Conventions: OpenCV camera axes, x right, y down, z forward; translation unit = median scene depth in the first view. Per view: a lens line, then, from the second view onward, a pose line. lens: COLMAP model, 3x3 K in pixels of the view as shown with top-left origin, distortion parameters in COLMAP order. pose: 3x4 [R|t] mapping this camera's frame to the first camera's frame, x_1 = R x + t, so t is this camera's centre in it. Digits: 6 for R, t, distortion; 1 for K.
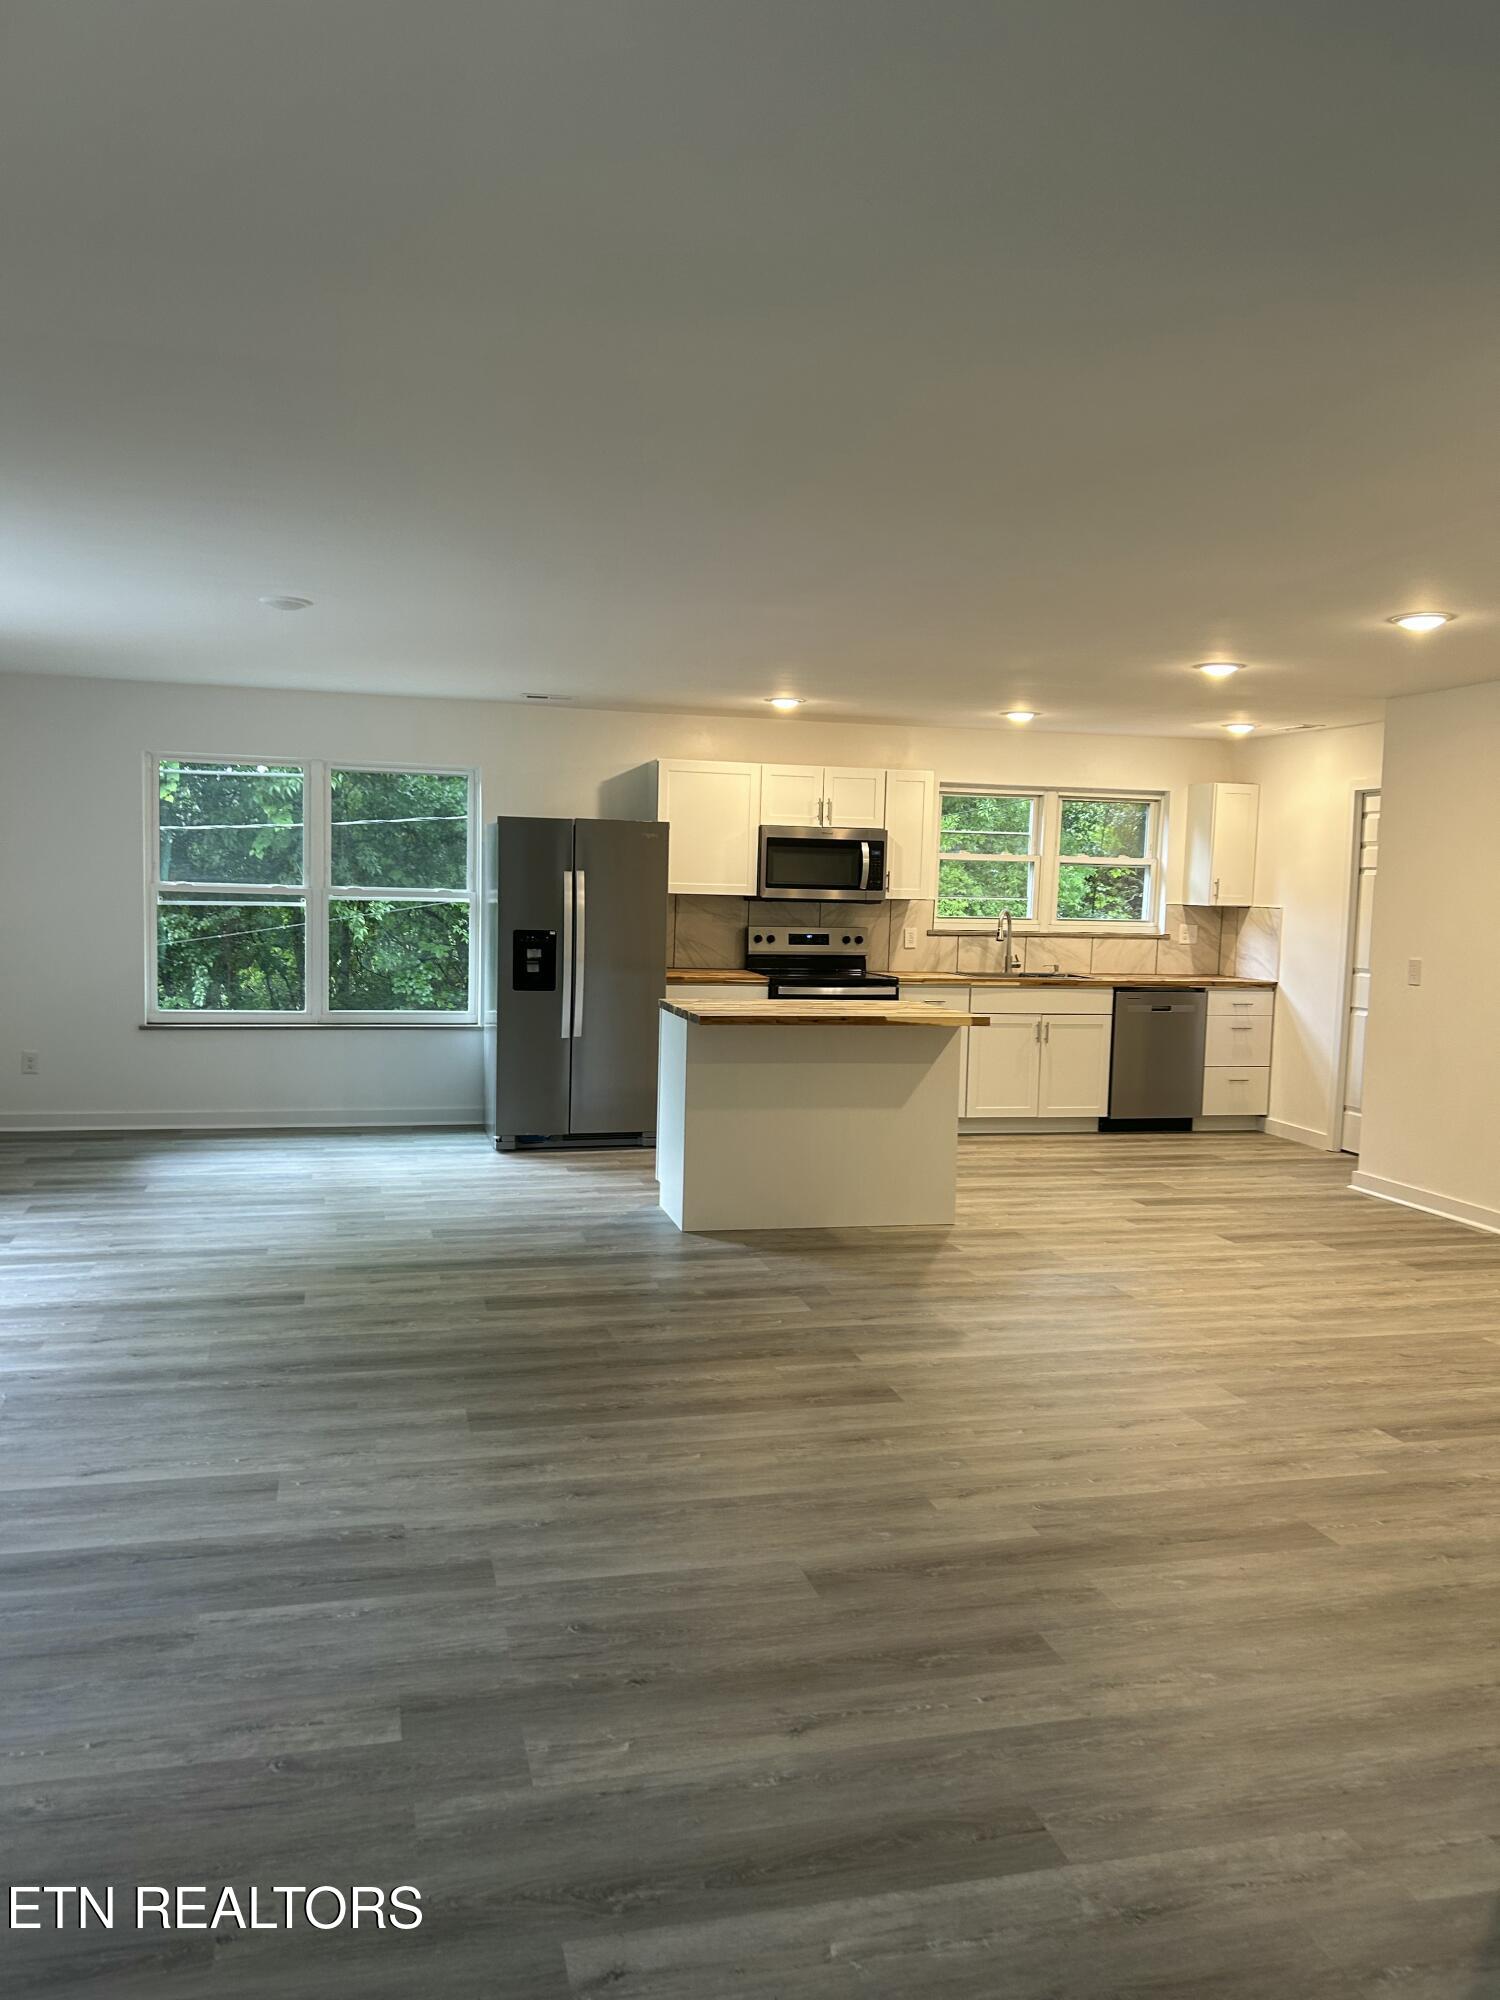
lens RADIAL K [[1499.5, 0, 750.0], [0, 1499.5, 1000.0], [0, 0, 1]] dist [0.075114, -0.002781]
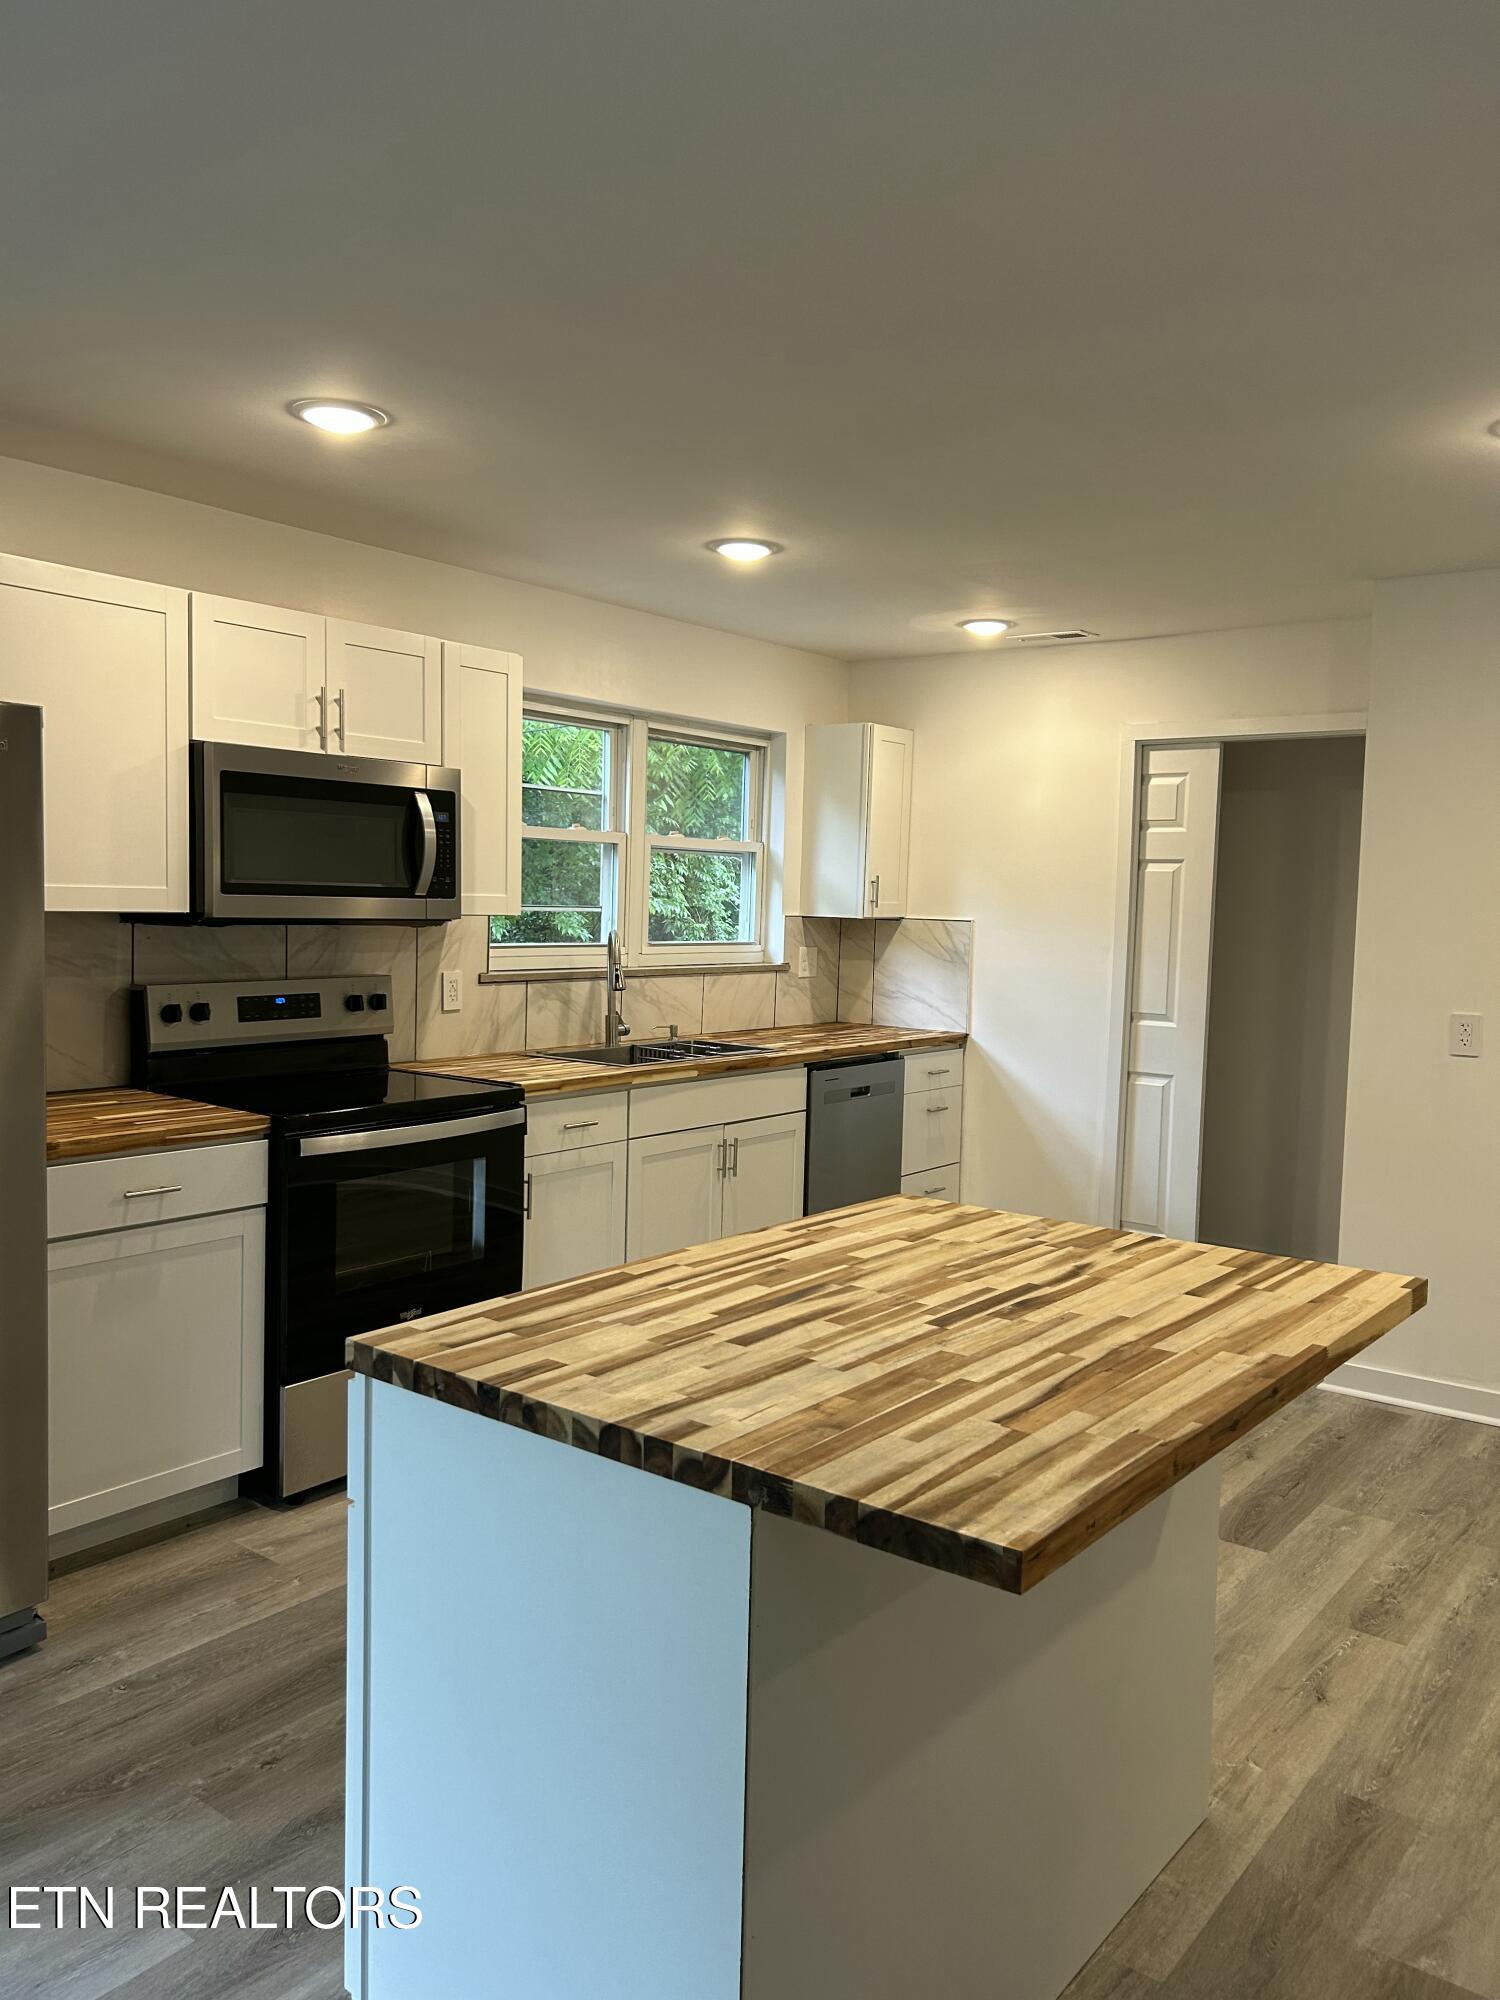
lens RADIAL K [[1499.5, 0, 750.0], [0, 1499.5, 1000.0], [0, 0, 1]] dist [0.075114, -0.002781]
pose [[0.795100, -0.048751, 0.604515, -0.118480], [0.045154, 0.998756, 0.021154, -0.044639], [-0.604795, 0.010477, 0.796313, 0.542942]]
